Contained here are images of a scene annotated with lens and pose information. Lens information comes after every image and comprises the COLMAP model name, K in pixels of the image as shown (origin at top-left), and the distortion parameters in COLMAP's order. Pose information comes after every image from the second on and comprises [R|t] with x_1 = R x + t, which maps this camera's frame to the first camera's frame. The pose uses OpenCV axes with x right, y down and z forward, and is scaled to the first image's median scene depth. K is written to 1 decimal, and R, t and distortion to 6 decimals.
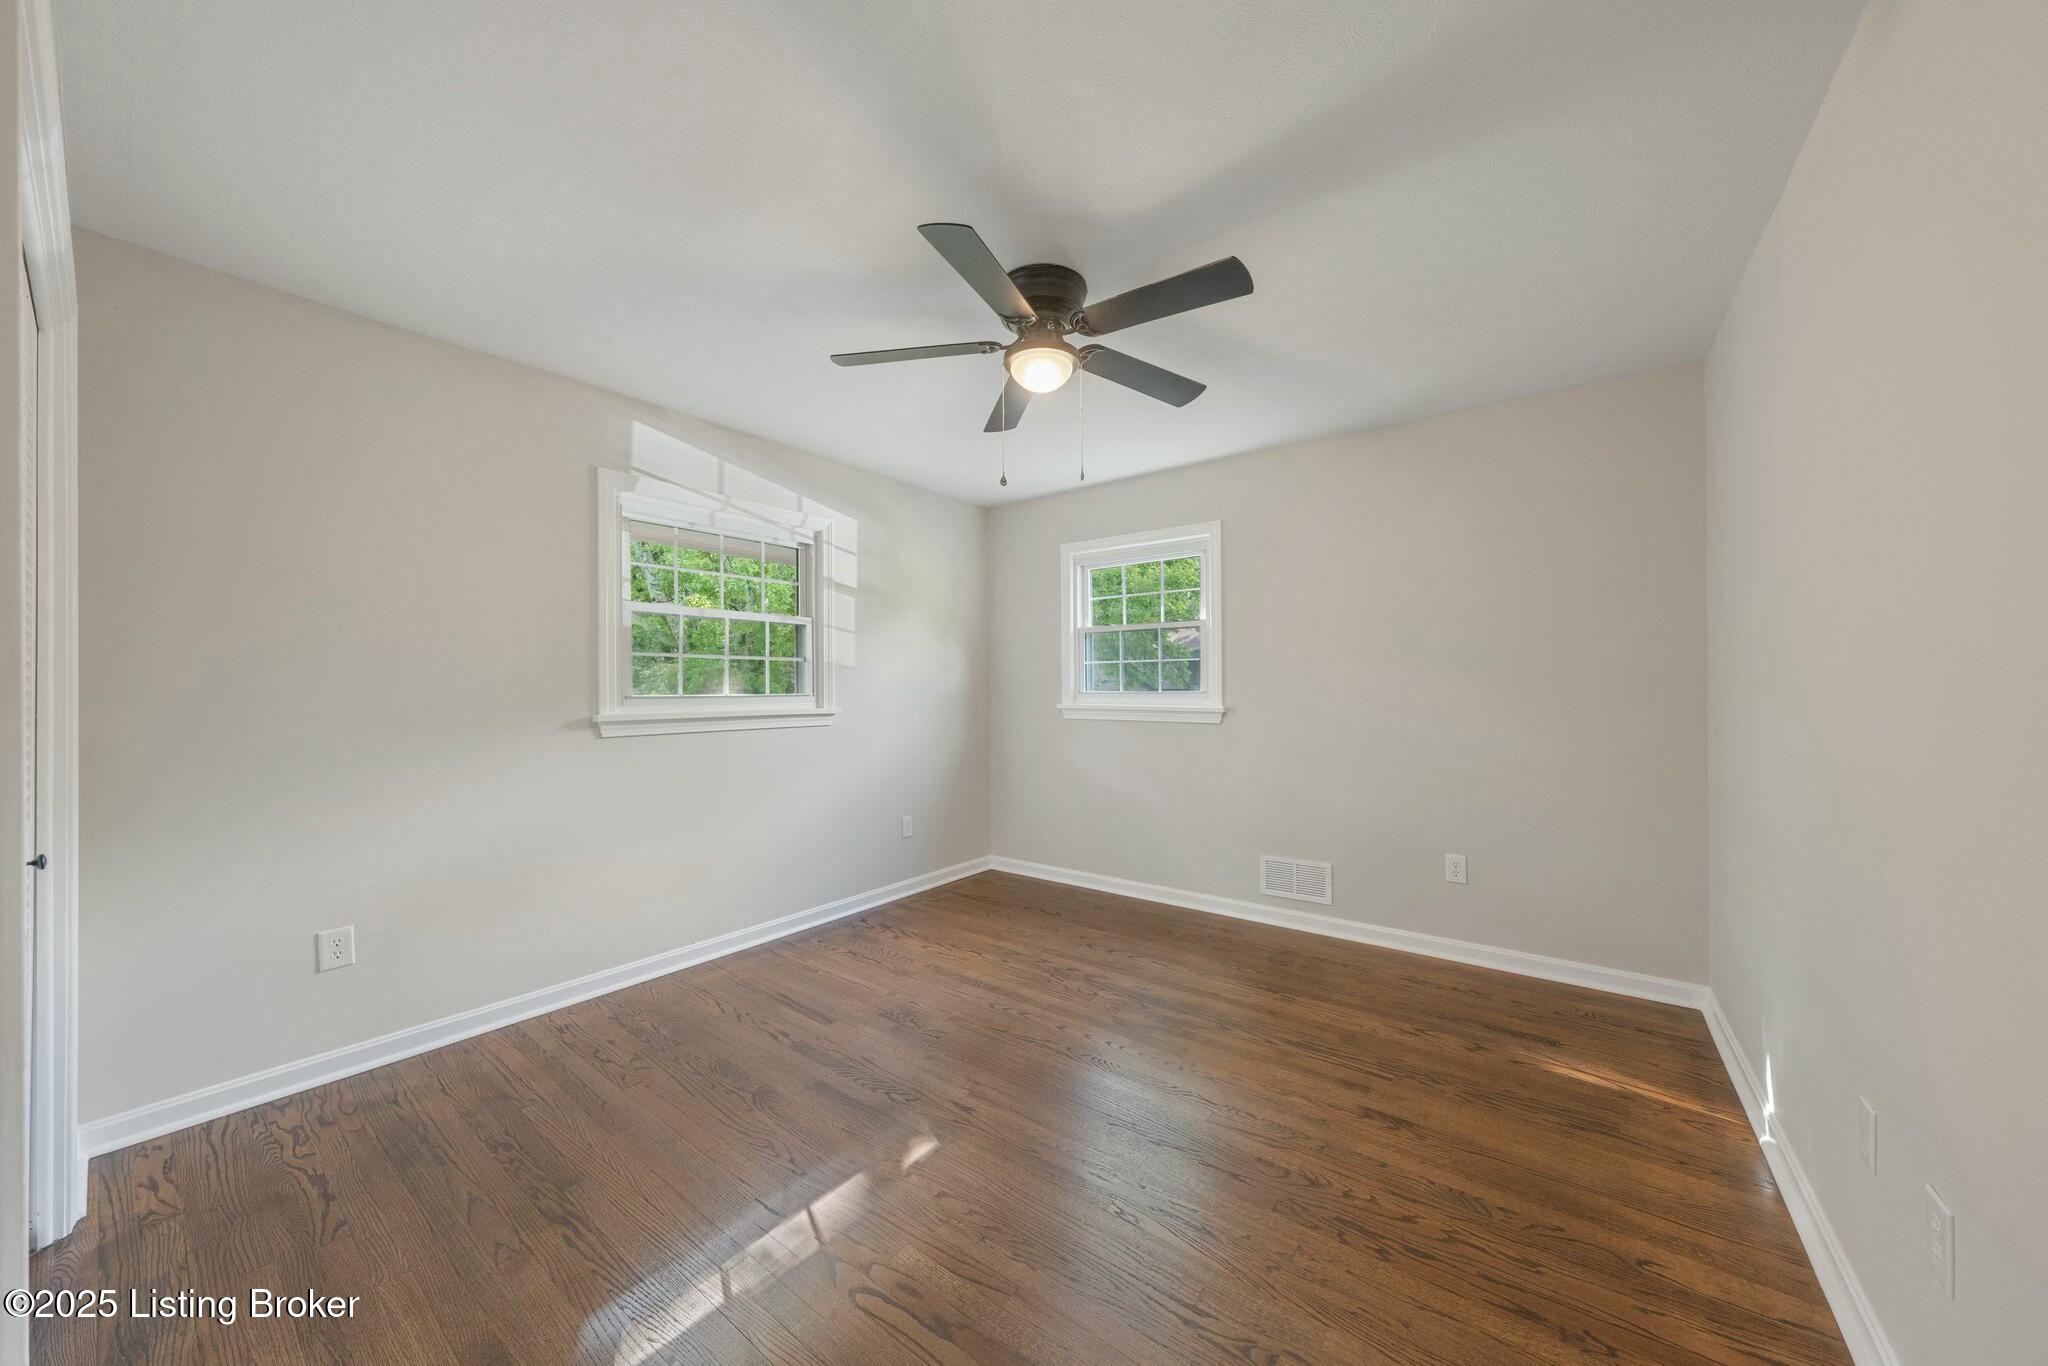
lens RADIAL K [[715.2, 0, 1023.9], [0, 715.2, 686.3], [0, 0, 1]] dist [-0.000818, -0.000023]
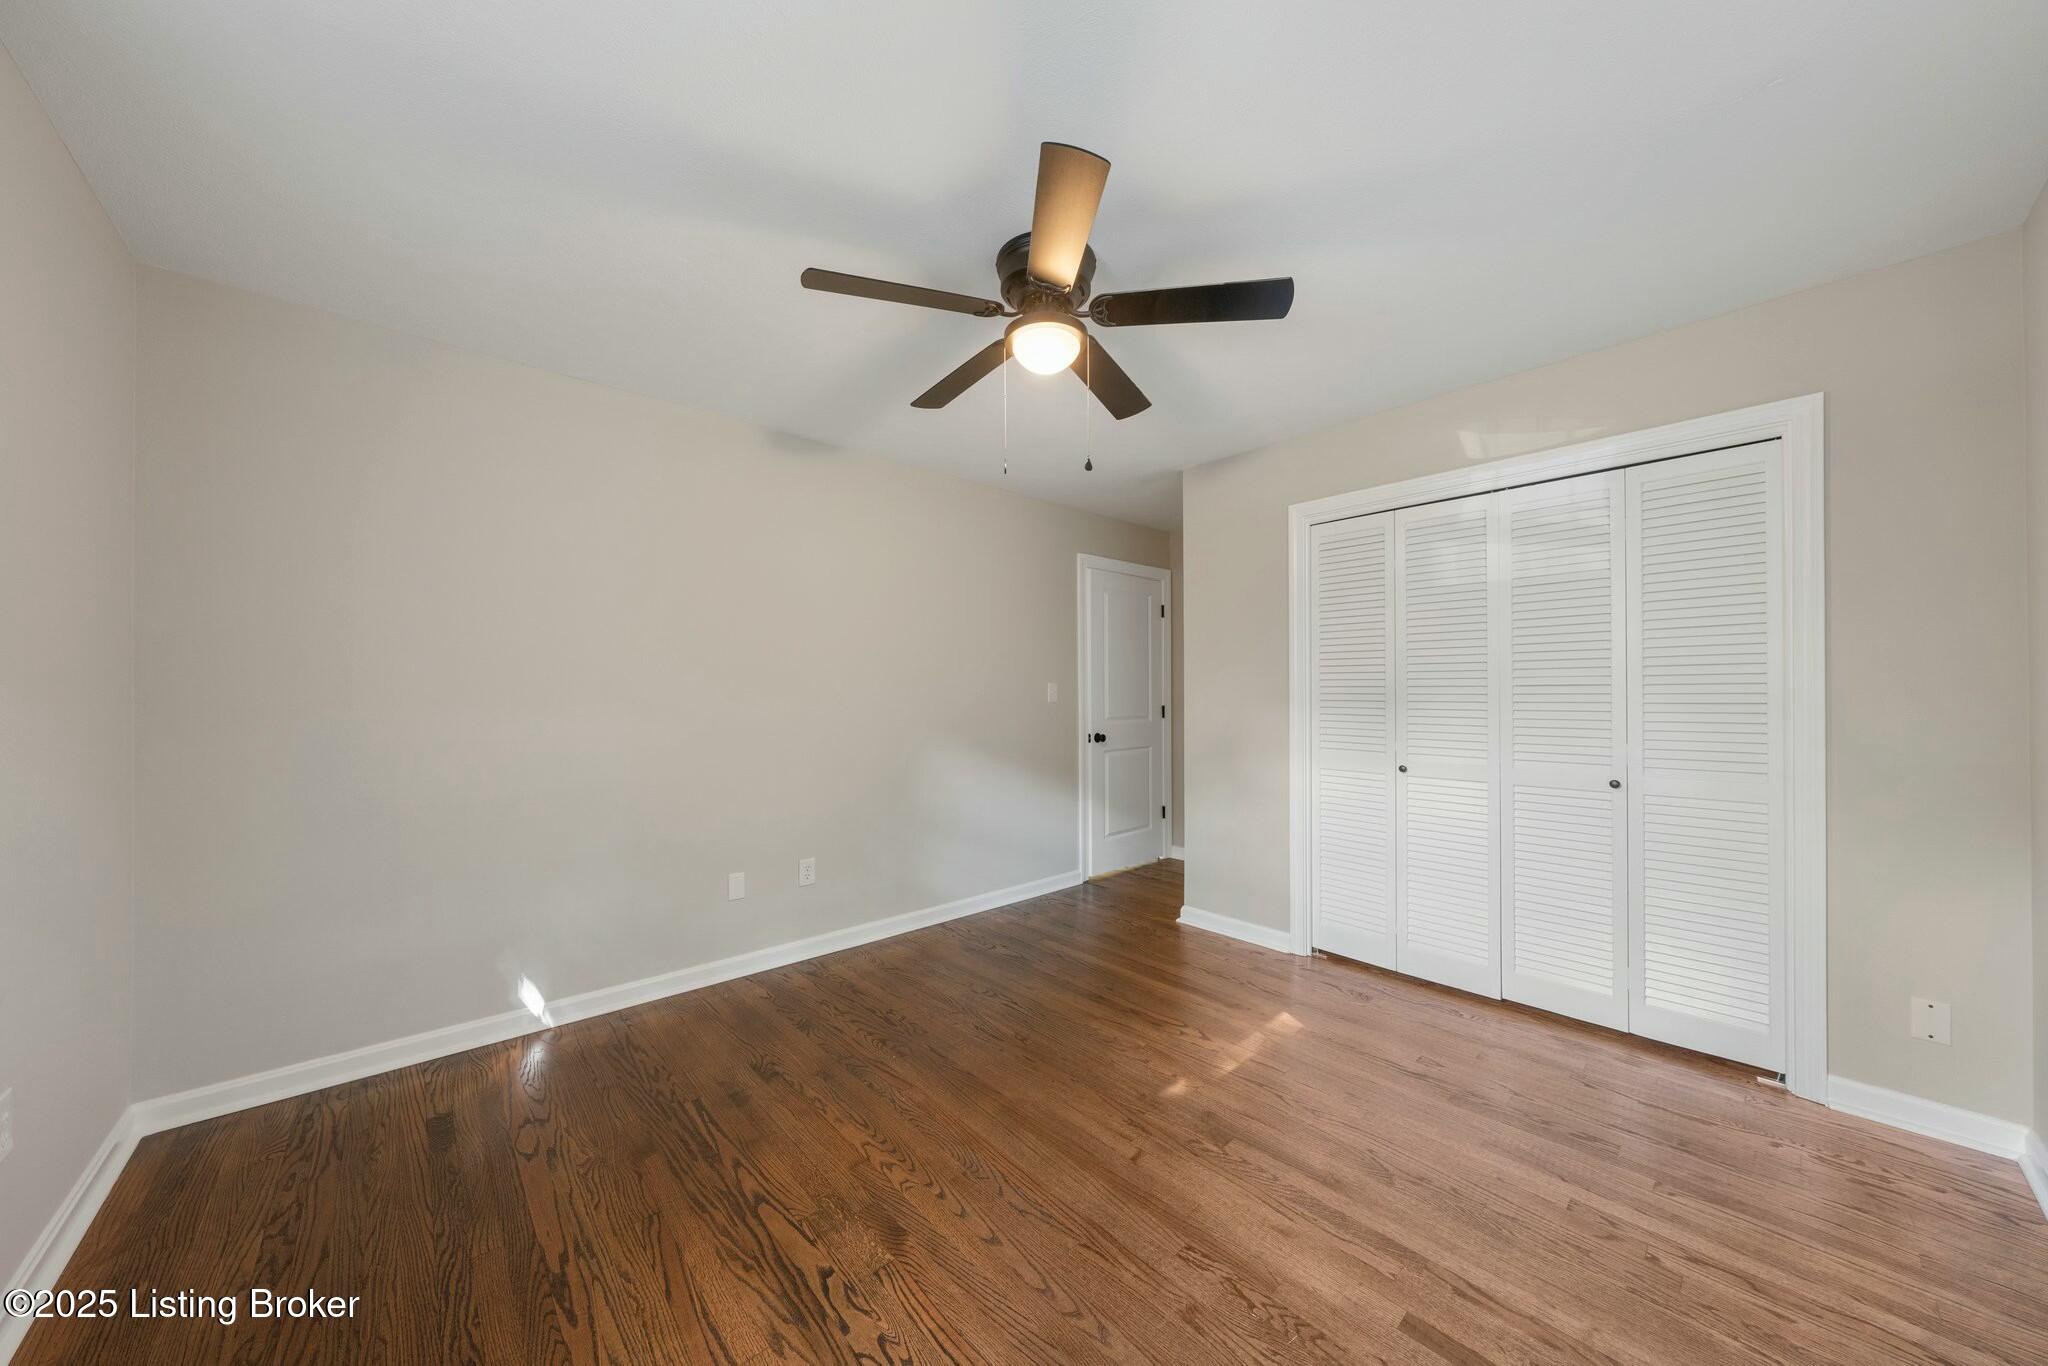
lens RADIAL K [[686.7, 0, 1022.1], [0, 686.7, 691.2], [0, 0, 1]] dist [0.000288, 0.000005]
pose [[-0.984338, 0.011276, 0.175928, -0.090175], [0.009562, 0.999898, -0.010582, 0.006562], [-0.176030, -0.008734, -0.984346, 1.717139]]
